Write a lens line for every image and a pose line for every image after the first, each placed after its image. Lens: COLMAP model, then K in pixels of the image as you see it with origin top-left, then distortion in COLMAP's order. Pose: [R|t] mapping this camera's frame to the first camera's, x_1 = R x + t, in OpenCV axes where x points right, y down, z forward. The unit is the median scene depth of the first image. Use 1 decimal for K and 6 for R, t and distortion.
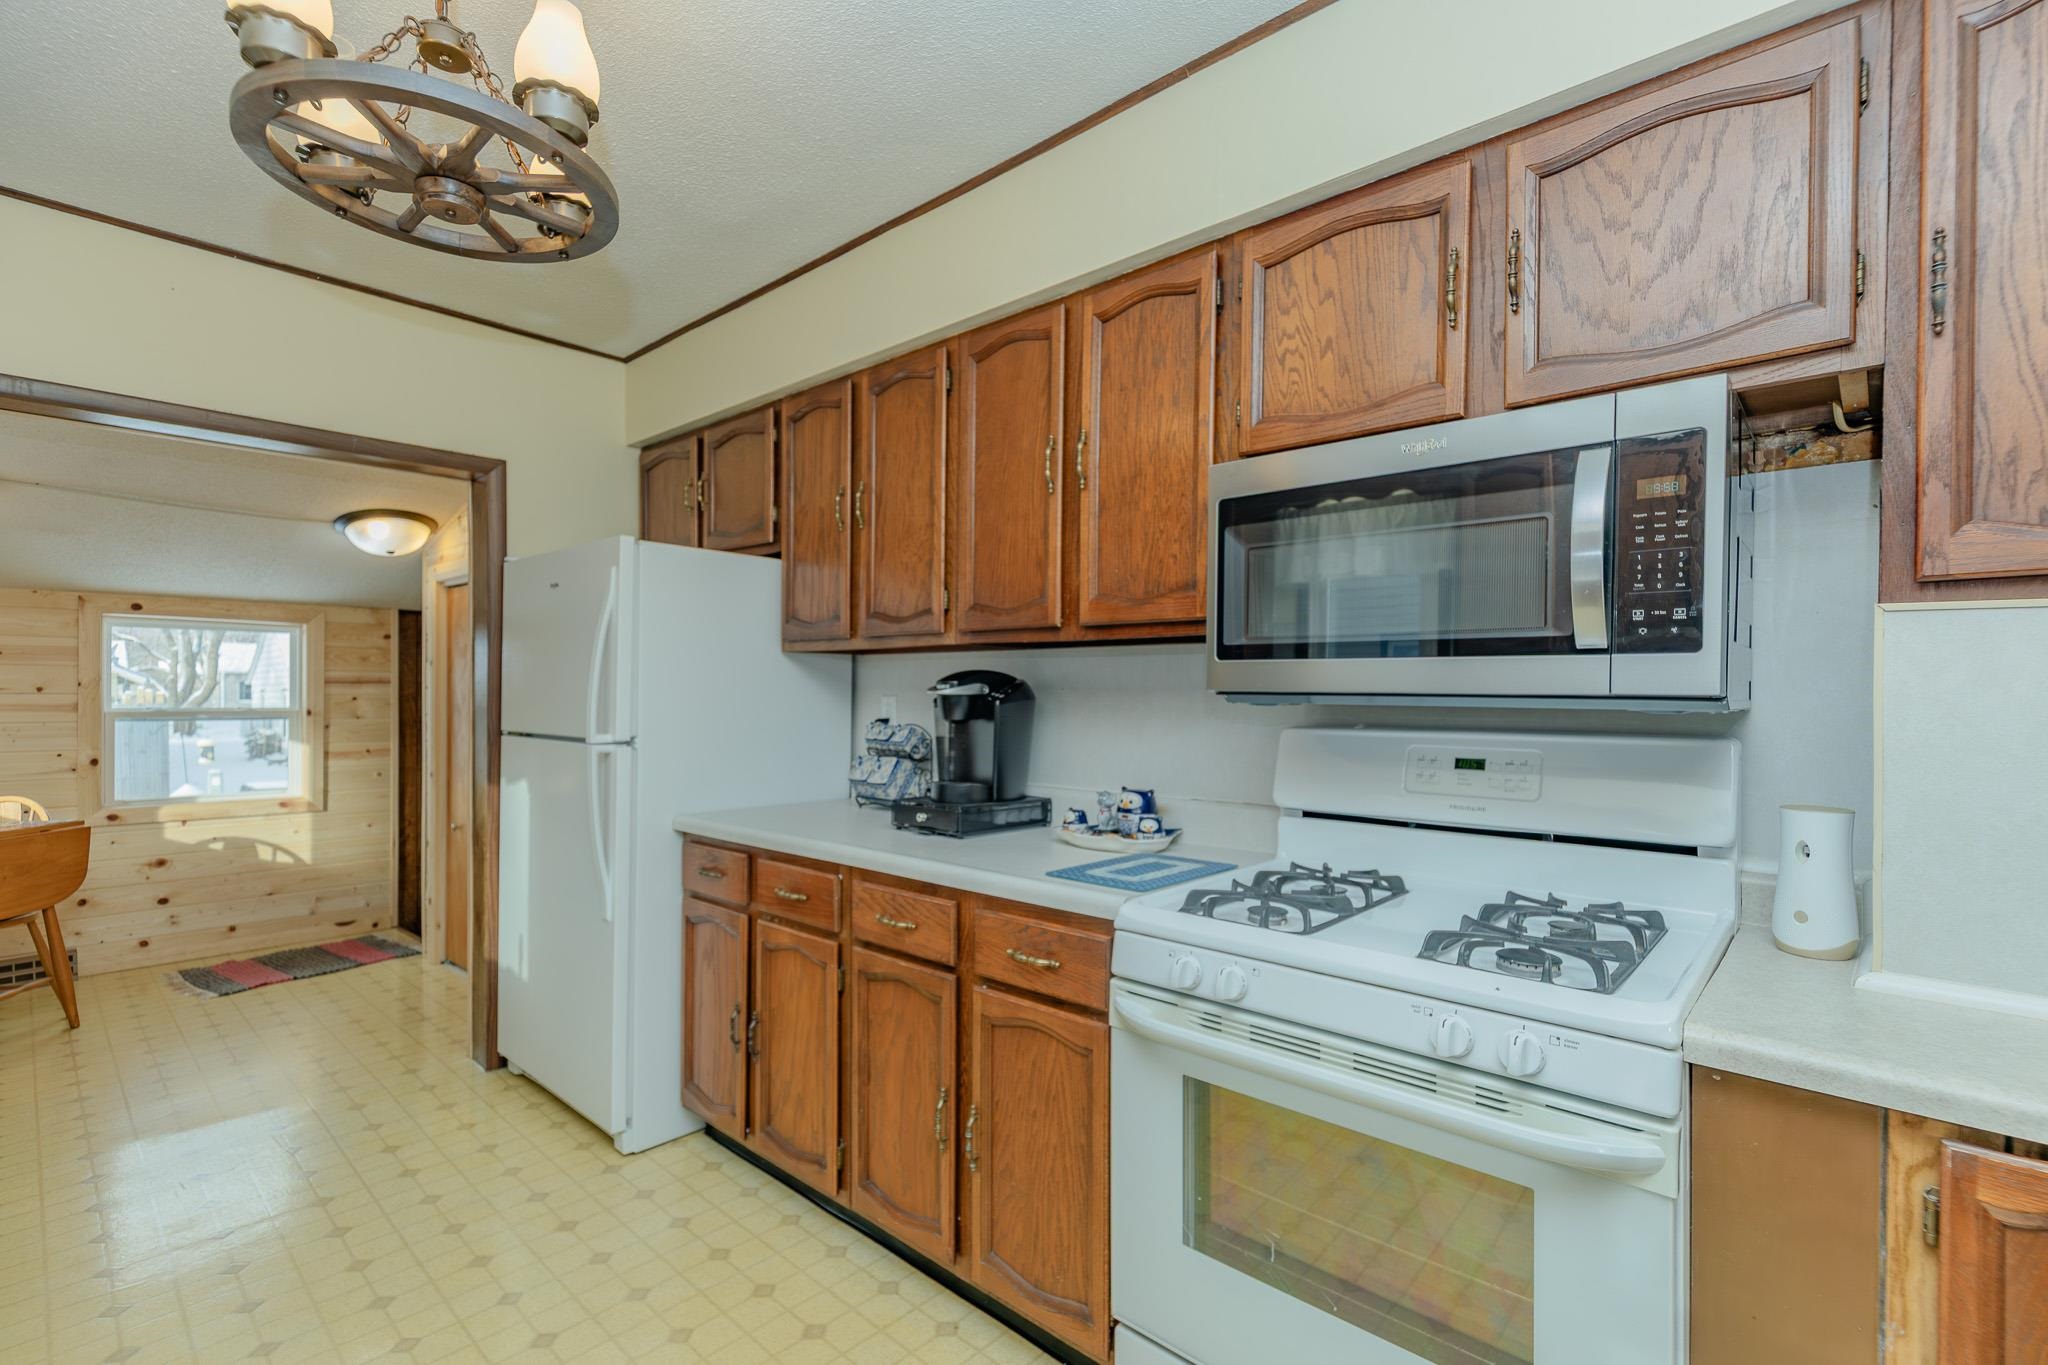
lens RADIAL K [[922.5, 0, 1024.1], [0, 922.5, 700.7], [0, 0, 1]] dist [0.031984, -0.020957]
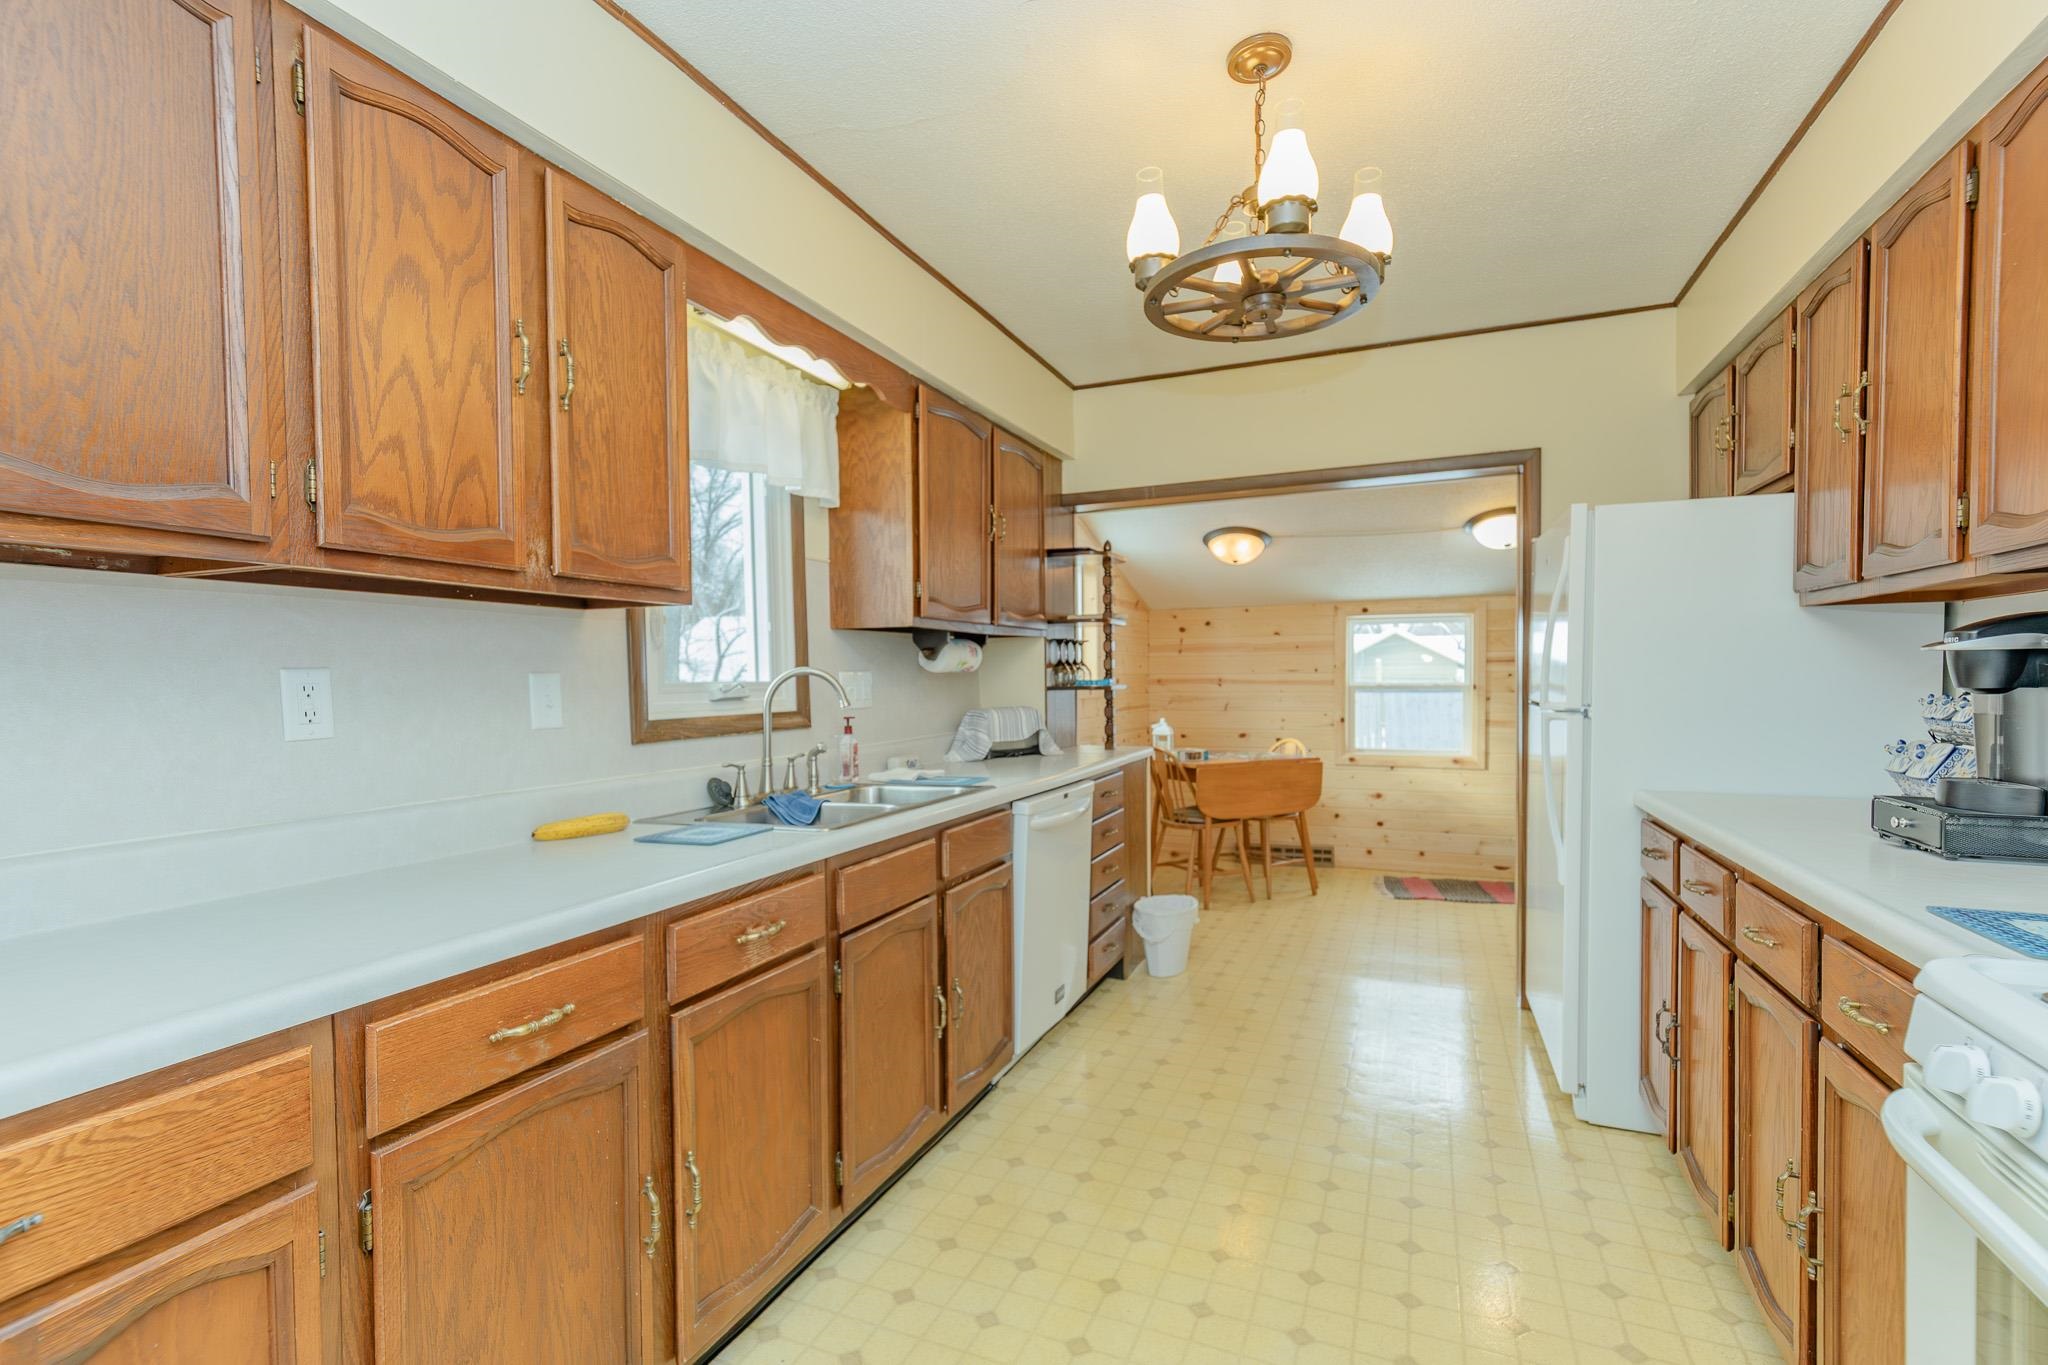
lens RADIAL K [[922.2, 0, 1024.5], [0, 922.2, 702.1], [0, 0, 1]] dist [0.012570, -0.001046]
pose [[0.329632, 0.018865, -0.943921, 0.232332], [-0.000254, 0.999802, 0.019894, 0.011712], [0.944109, -0.006318, 0.329572, 0.078232]]
